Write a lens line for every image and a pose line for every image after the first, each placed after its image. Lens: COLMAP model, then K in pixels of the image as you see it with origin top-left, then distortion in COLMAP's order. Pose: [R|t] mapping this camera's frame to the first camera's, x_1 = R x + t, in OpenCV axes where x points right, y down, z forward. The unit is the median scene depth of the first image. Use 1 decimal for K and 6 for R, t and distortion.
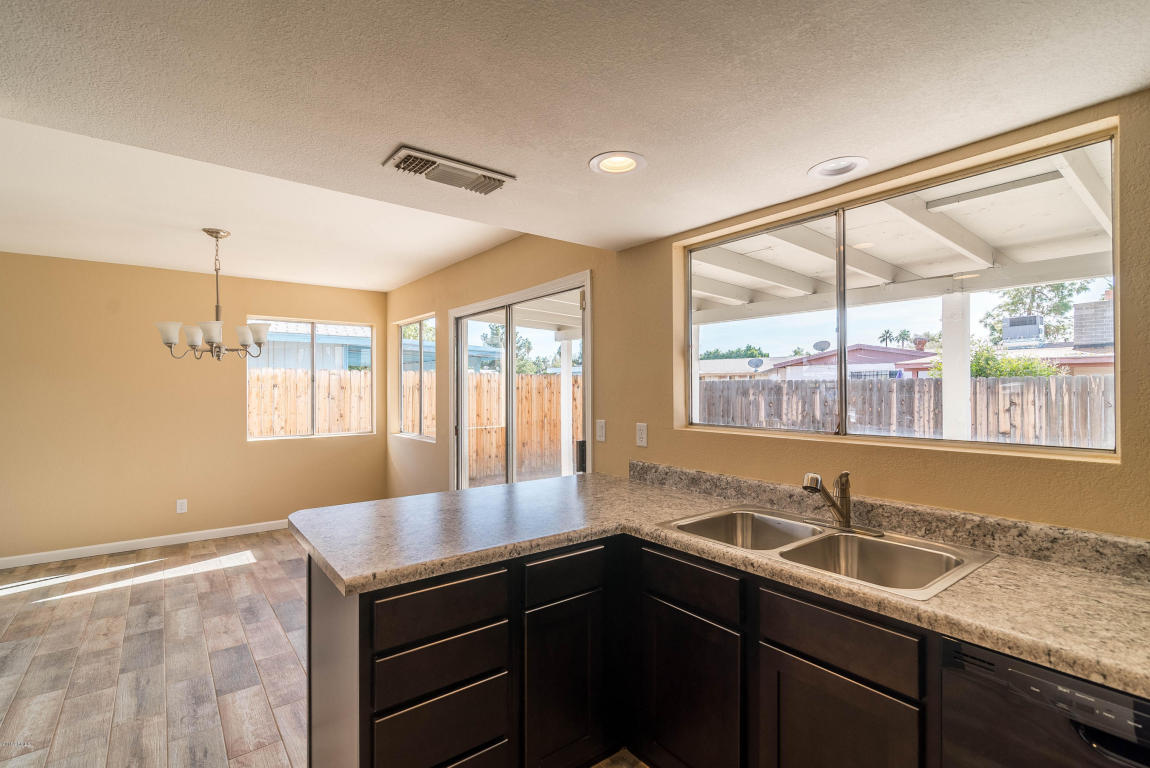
lens RADIAL K [[527.1, 0, 573.5], [0, 527.1, 390.1], [0, 0, 1]] dist [0.002793, -0.000403]
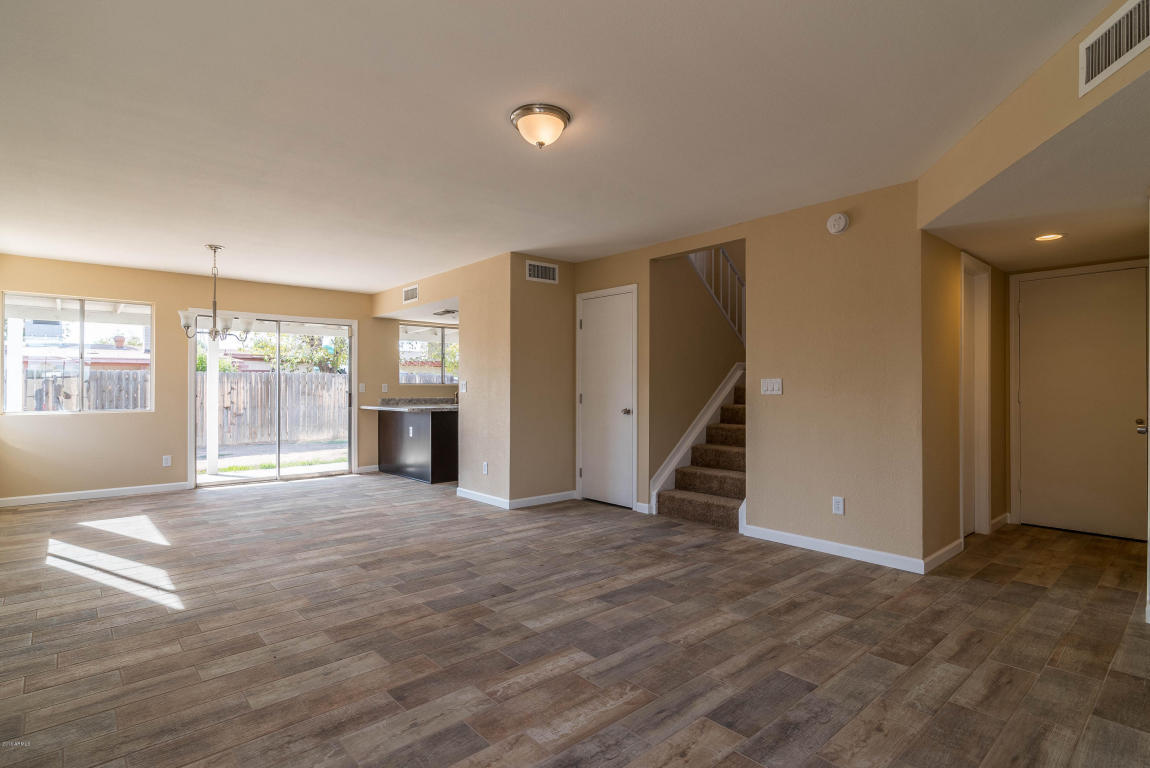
lens RADIAL K [[578.0, 0, 571.3], [0, 578.0, 388.3], [0, 0, 1]] dist [0.002448, -0.000669]
pose [[-0.058346, 0.001038, 0.998296, -2.638046], [0.006163, 0.999981, -0.000680, 0.085475], [-0.998277, 0.006112, -0.058352, 0.196089]]
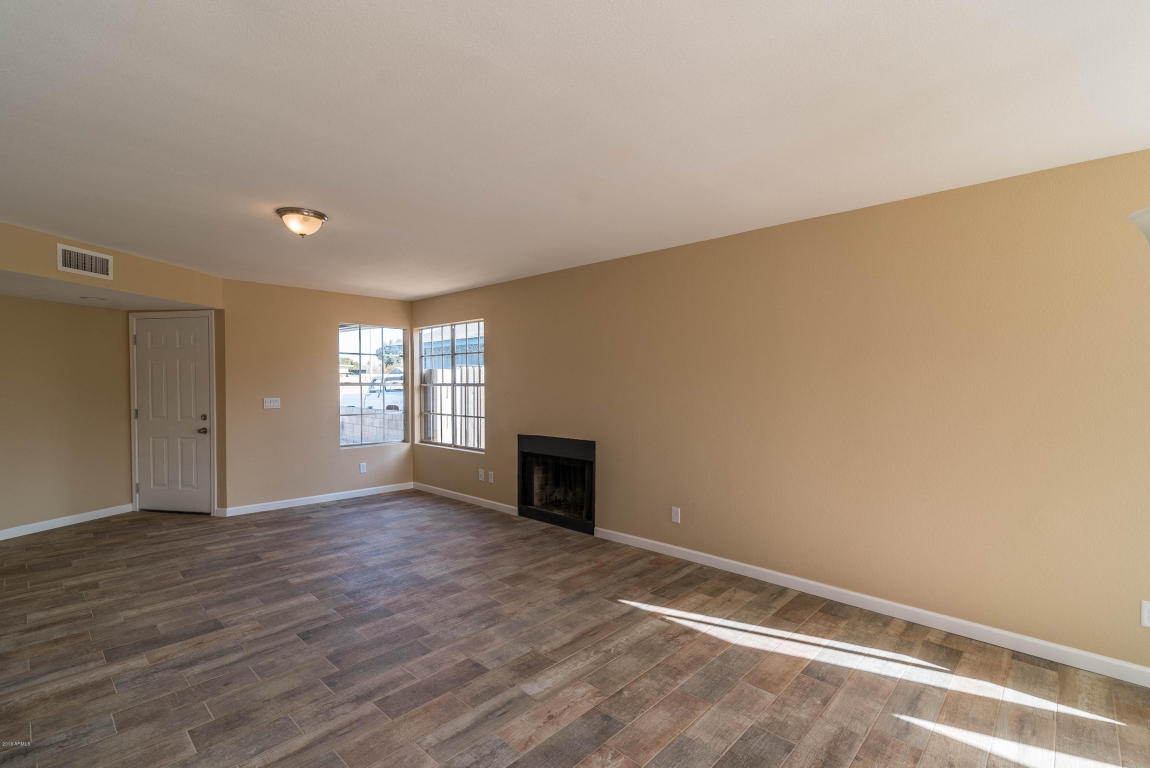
lens RADIAL K [[527.1, 0, 574.8], [0, 527.1, 384.8], [0, 0, 1]] dist [0.002793, -0.000403]
pose [[0.148004, 0.012024, -0.988914, -0.516157], [-0.006766, 0.999915, 0.011146, -0.005787], [0.988964, 0.005041, 0.148073, 0.594756]]
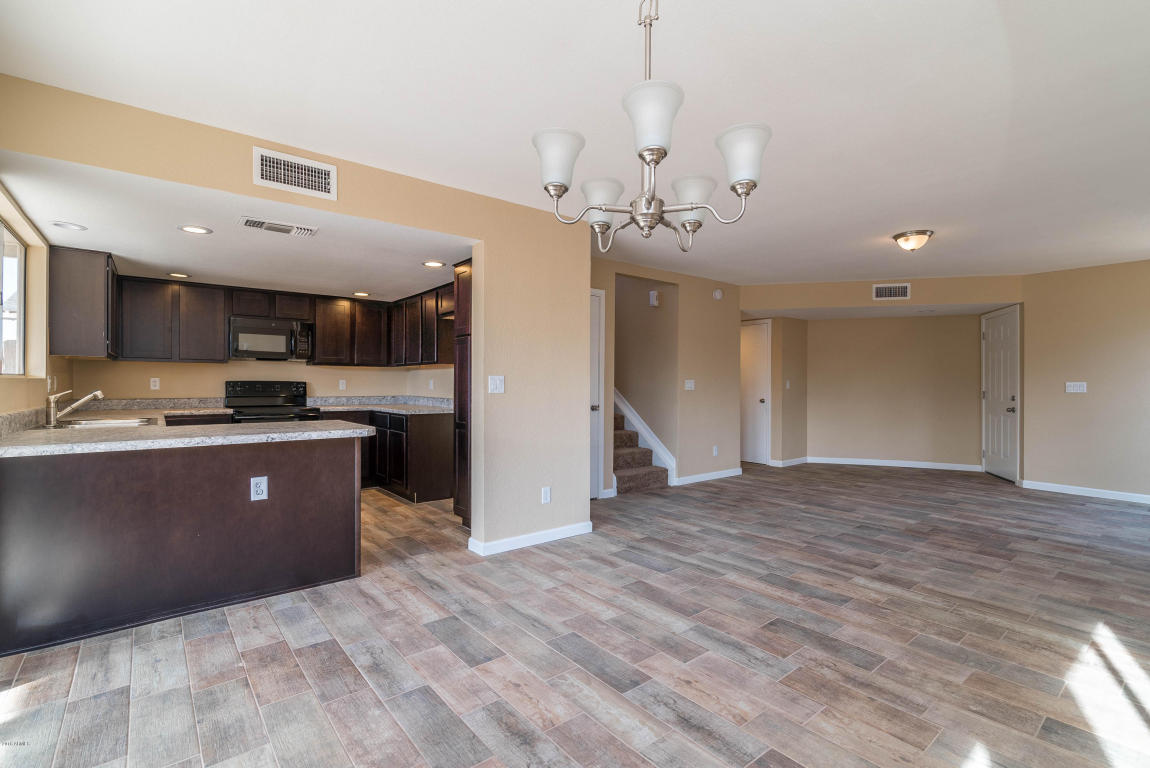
lens RADIAL K [[527.1, 0, 573.6], [0, 527.1, 386.1], [0, 0, 1]] dist [0.002793, -0.000403]
pose [[-0.999903, -0.001240, -0.013902, -0.725588], [-0.001378, 0.999950, 0.009888, 0.067935], [0.013889, 0.009906, -0.999854, 1.682846]]
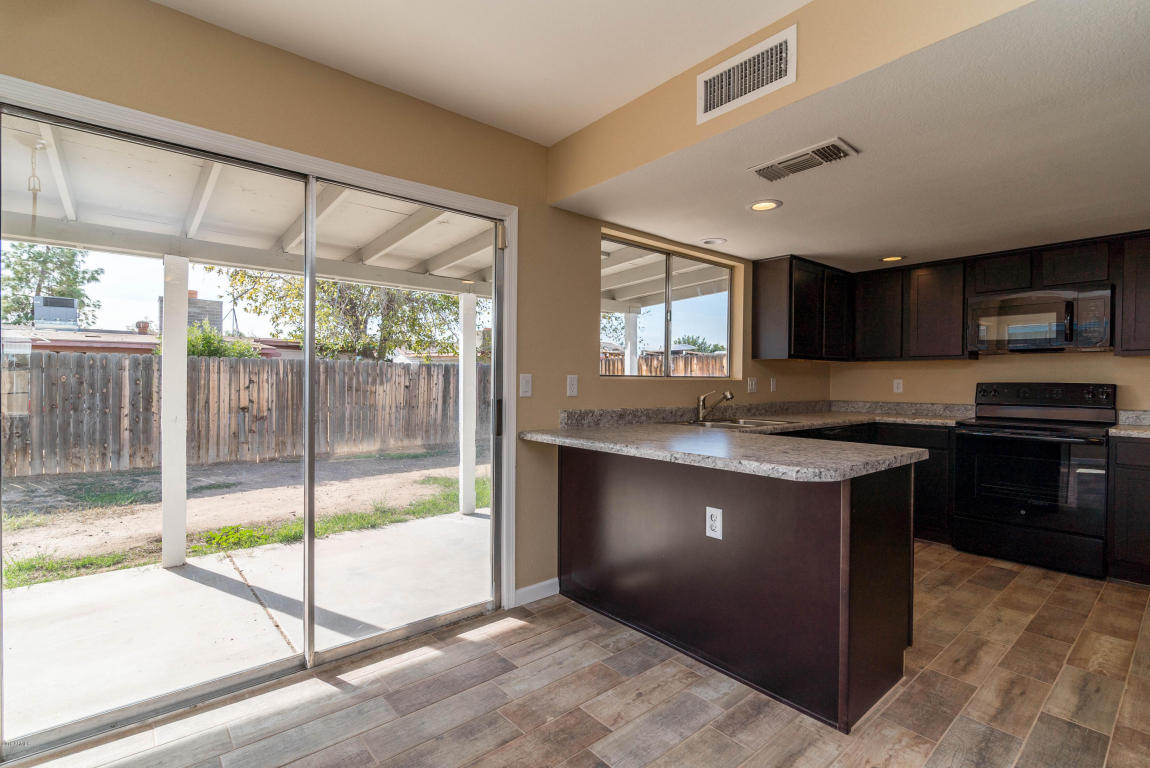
lens RADIAL K [[527.1, 0, 572.5], [0, 527.1, 387.5], [0, 0, 1]] dist [0.002793, -0.000403]
pose [[-0.039650, -0.009203, 0.999171, -0.883577], [-0.001868, 0.999957, 0.009136, 0.071161], [-0.999212, -0.001505, -0.039666, 0.950172]]
